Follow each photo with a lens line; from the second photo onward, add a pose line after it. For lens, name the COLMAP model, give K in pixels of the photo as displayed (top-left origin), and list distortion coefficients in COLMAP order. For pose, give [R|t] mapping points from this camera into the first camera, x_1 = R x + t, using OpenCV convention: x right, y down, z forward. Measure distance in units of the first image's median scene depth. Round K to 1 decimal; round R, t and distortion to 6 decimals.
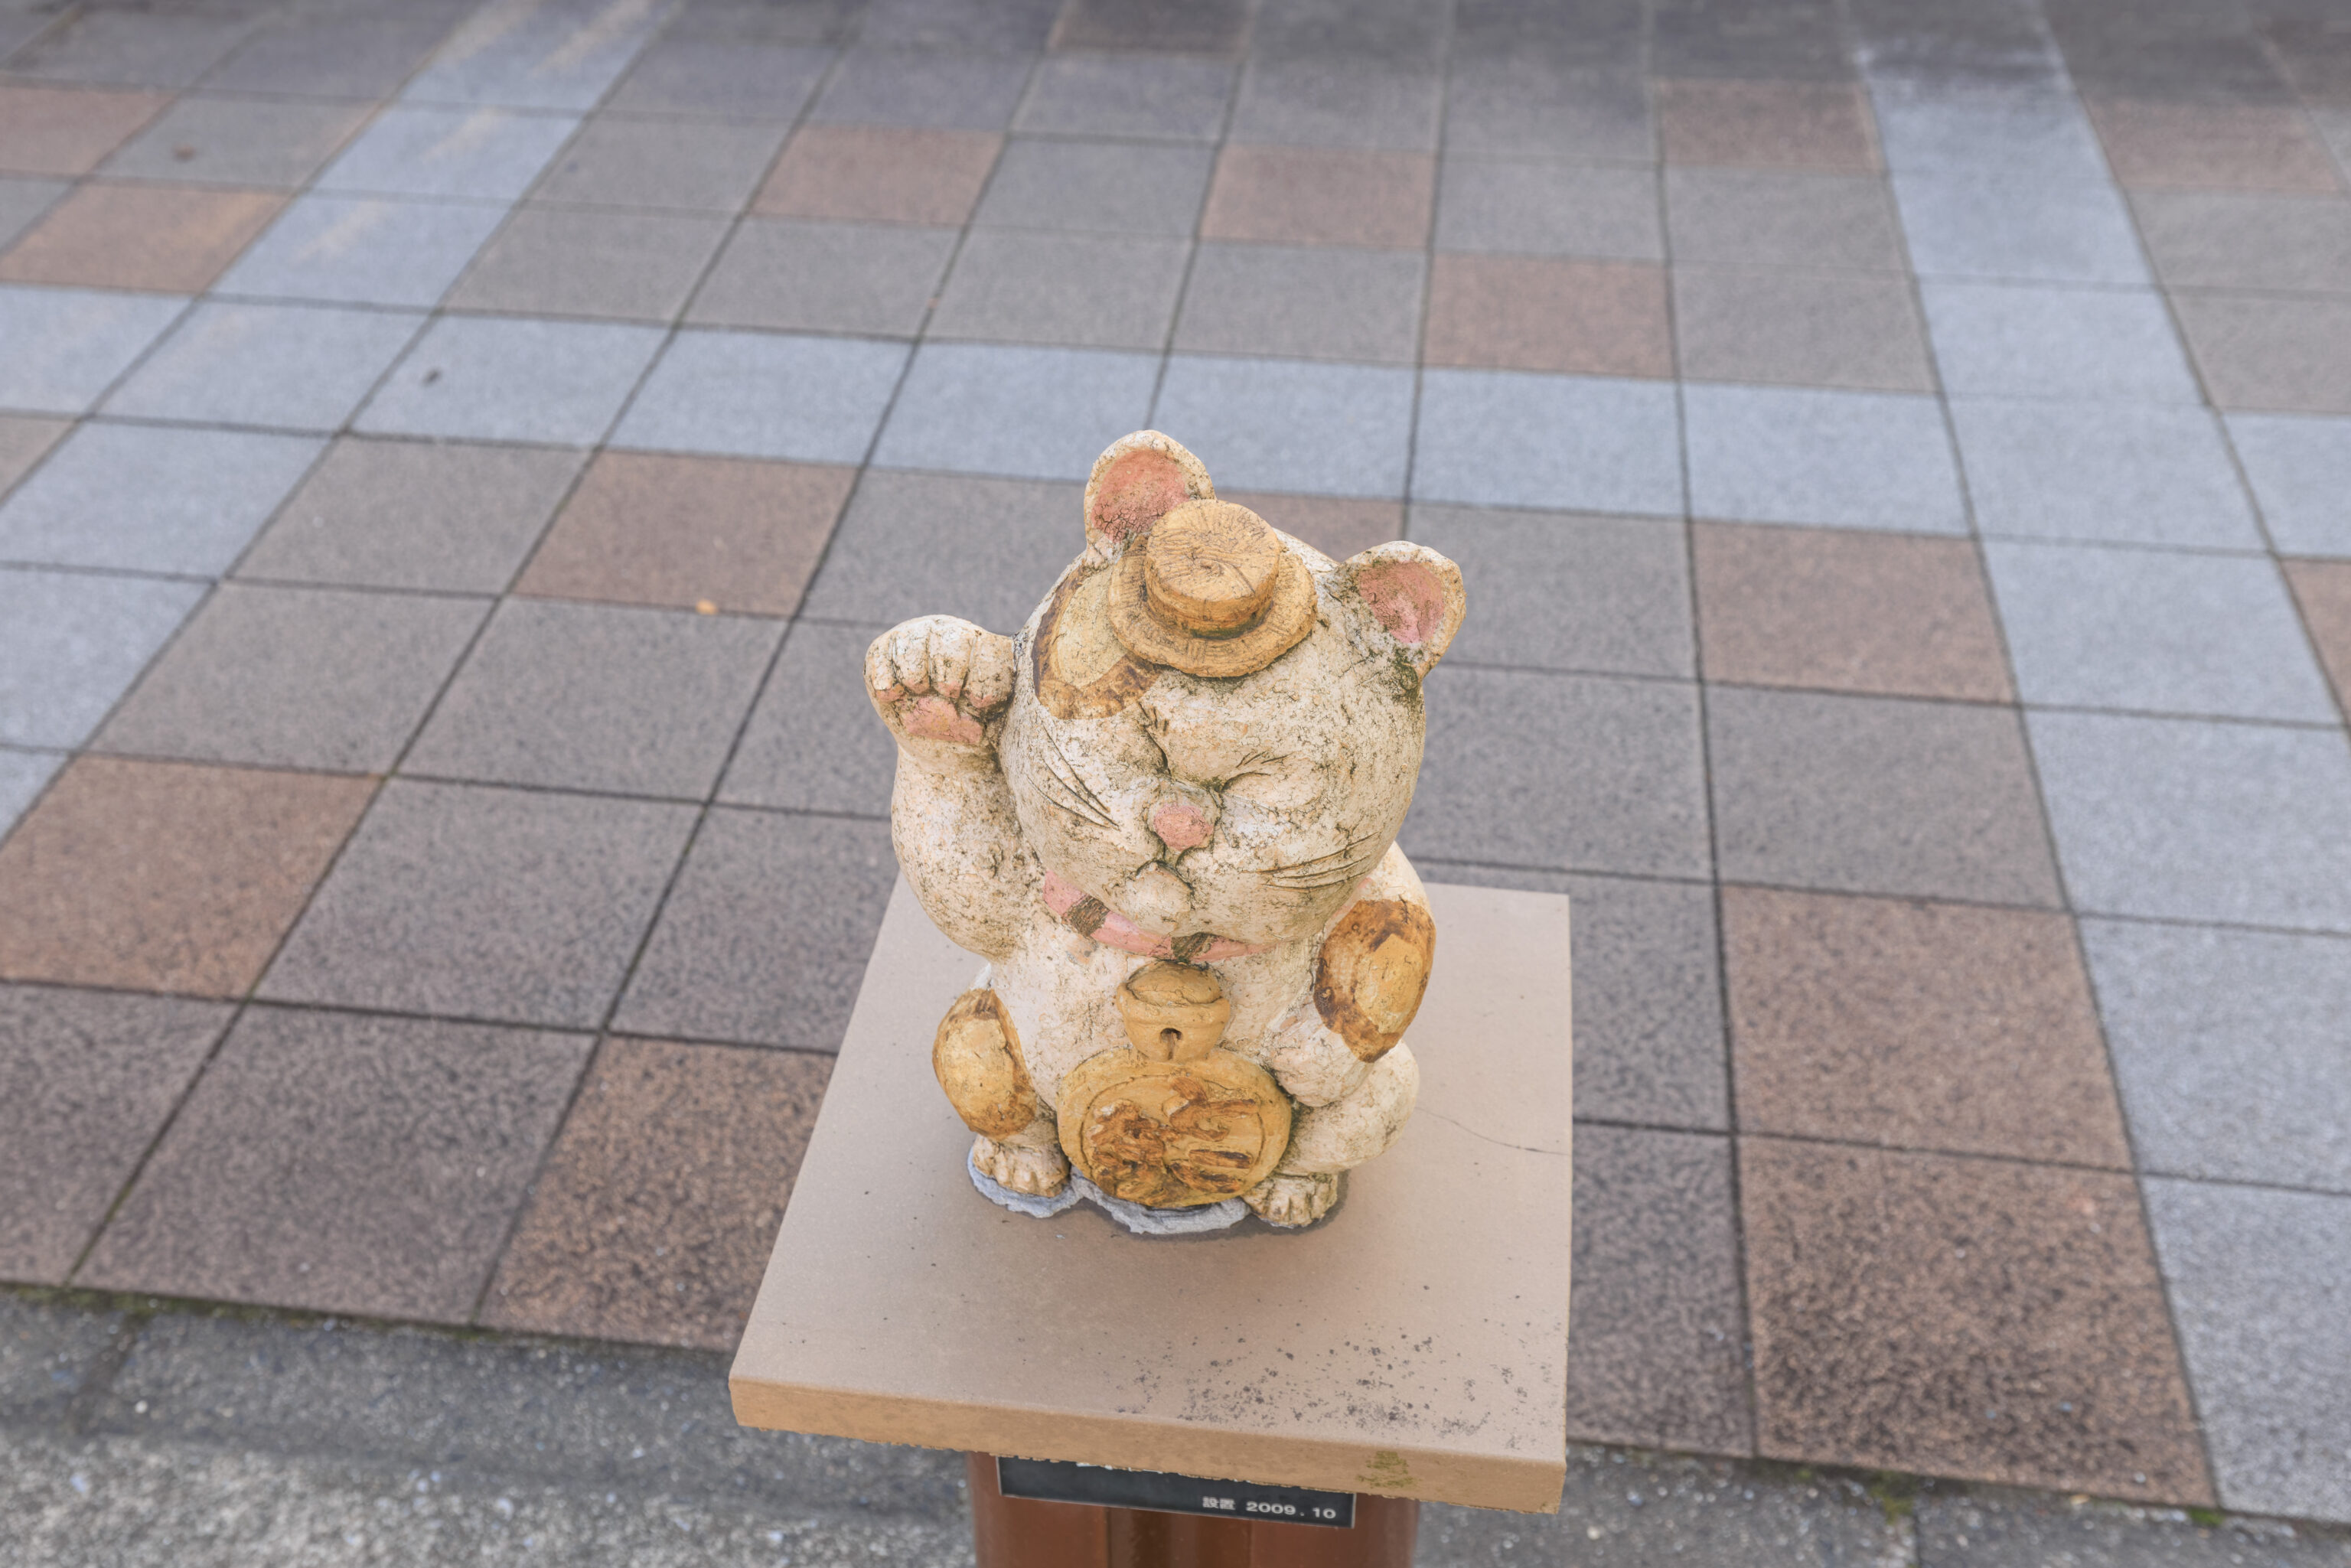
lens RADIAL K [[2370.1, 0, 1175.5], [0, 2370.1, 784.0], [0, 0, 1]] dist [0.011171, 0.019994]
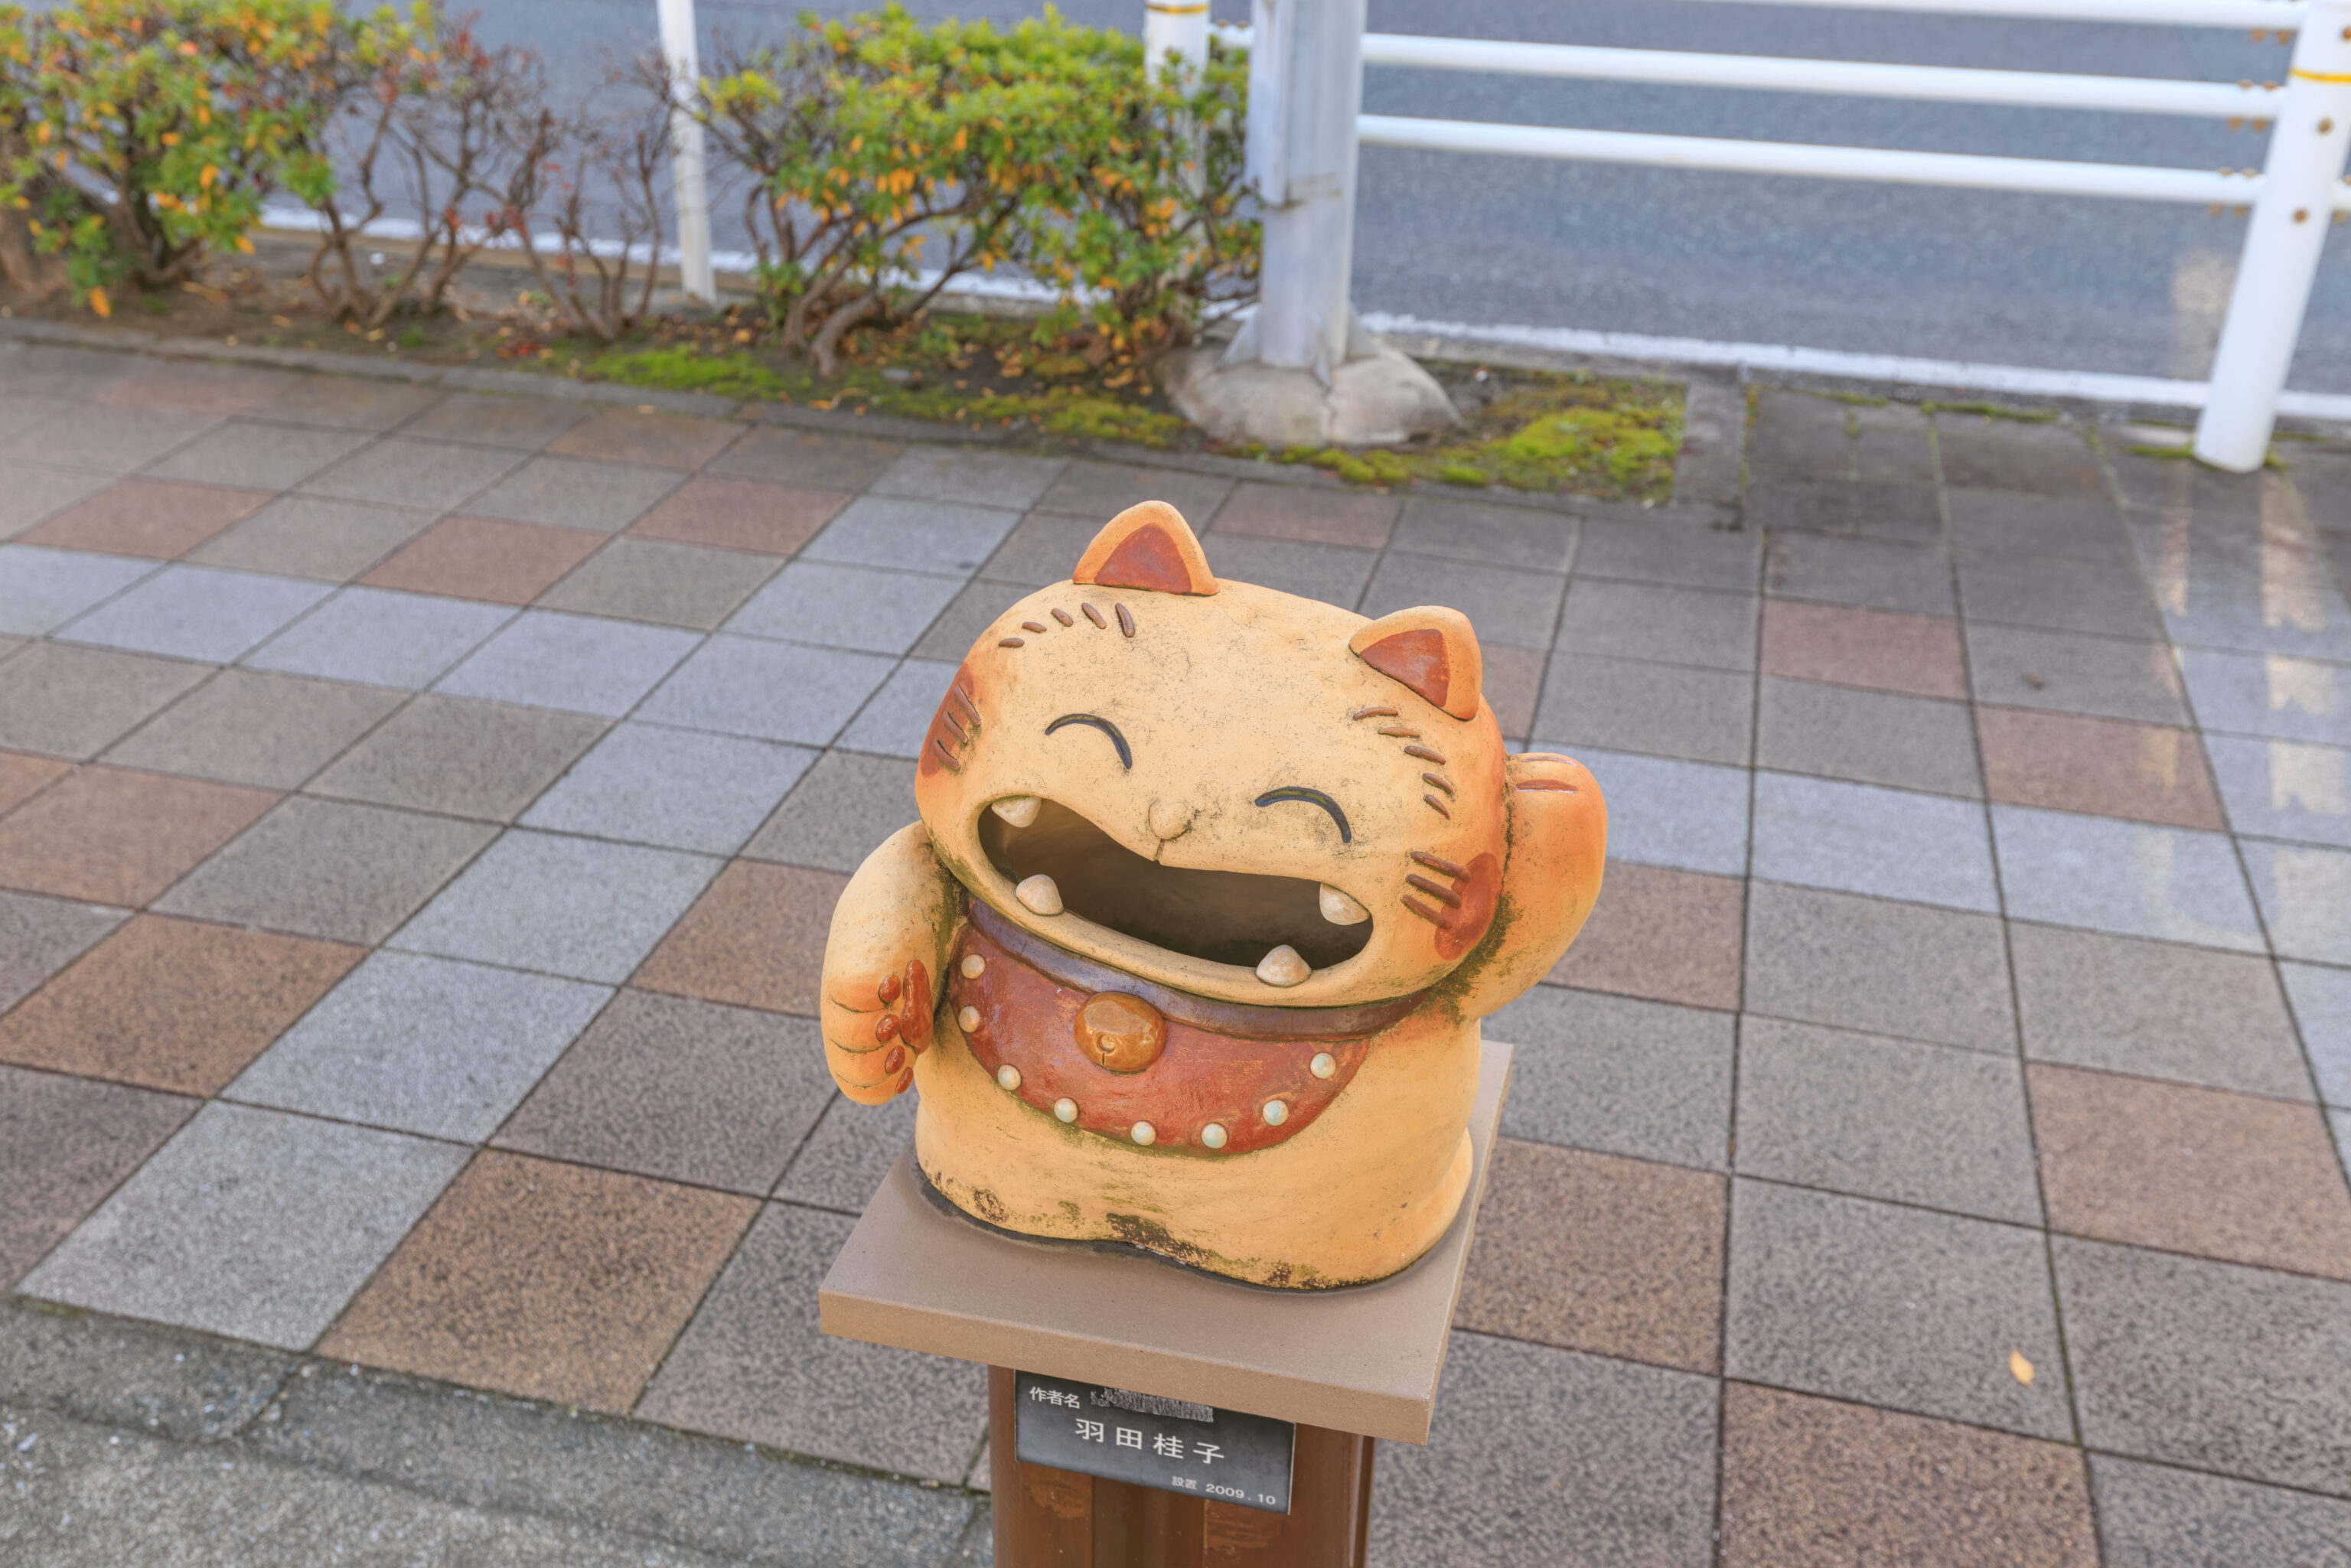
lens RADIAL K [[2259.4, 0, 1173.0], [0, 2259.4, 735.7], [0, 0, 1]] dist [0.008177, 0.014094]
pose [[0.992353, 0.077818, -0.095807, -0.758663], [-0.095076, 0.976916, -0.191299, -0.013639], [0.078709, 0.198945, 0.976845, -0.009617]]
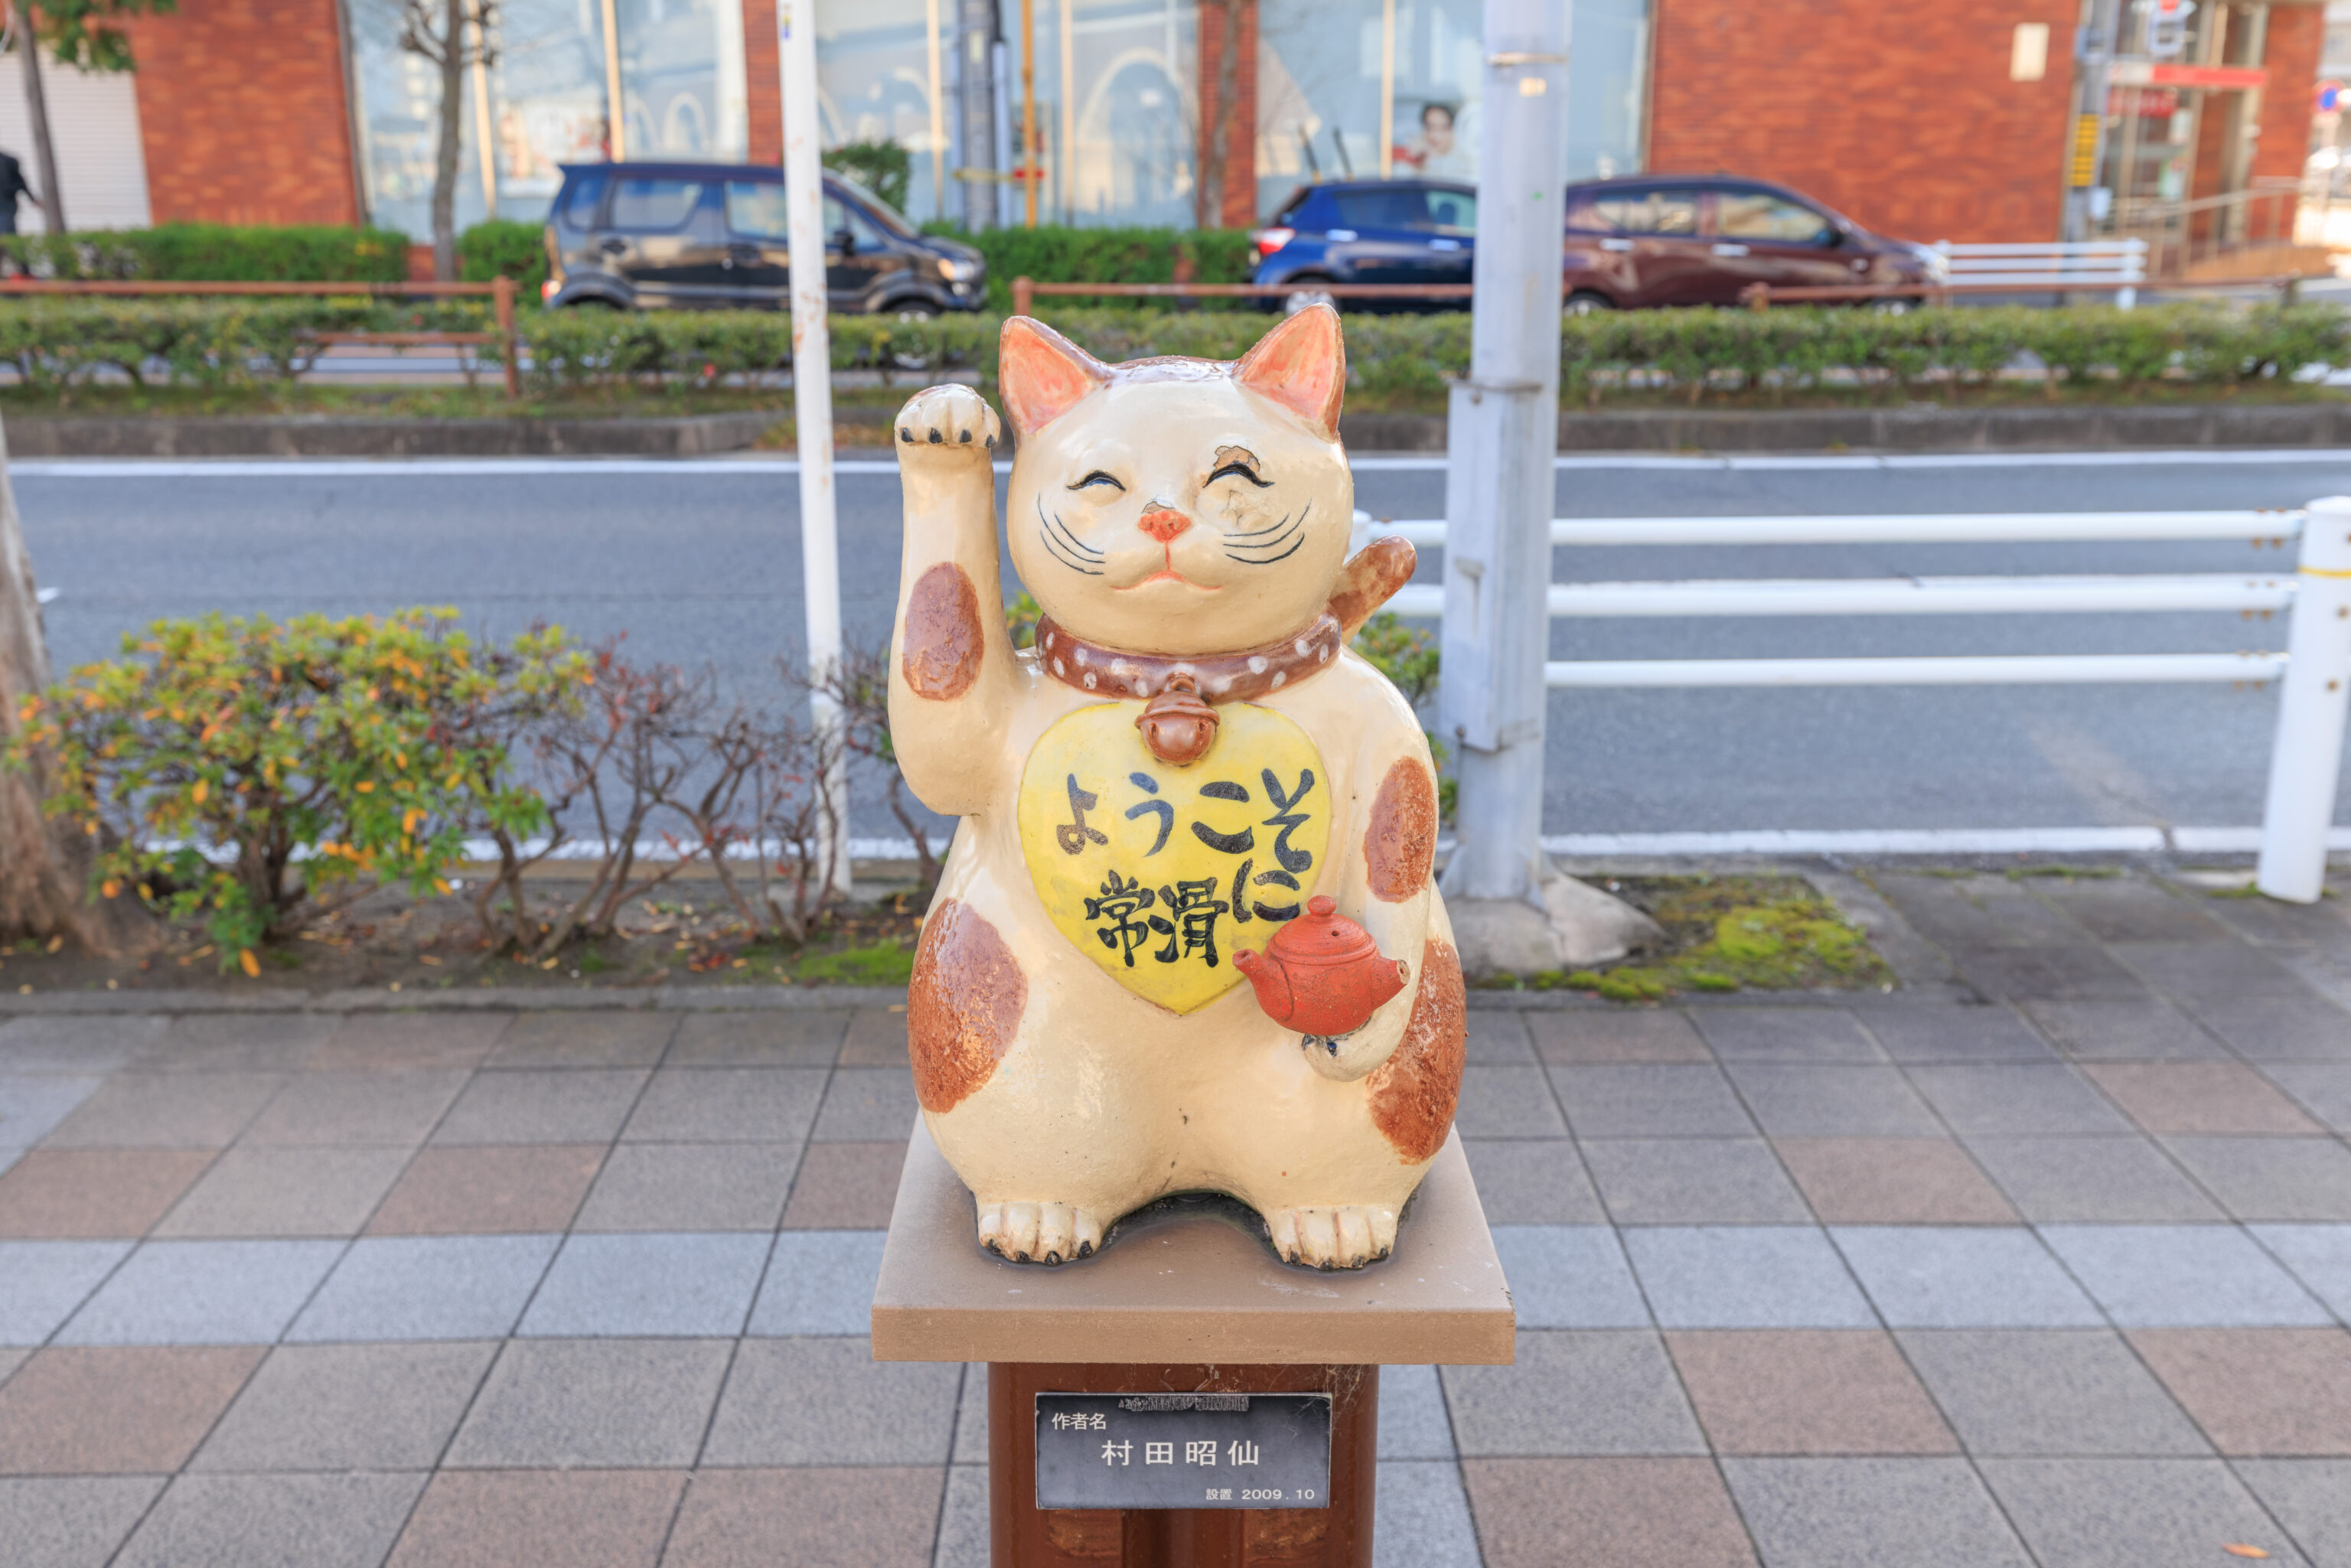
lens RADIAL K [[2222.1, 0, 1175.5], [0, 2222.1, 784.0], [0, 0, 1]] dist [0.002766, 0.015694]
pose [[0.991080, -0.035407, 0.128479, -1.241338], [0.082628, 0.919653, -0.383943, -0.040996], [-0.104562, 0.391134, 0.914375, -0.014523]]
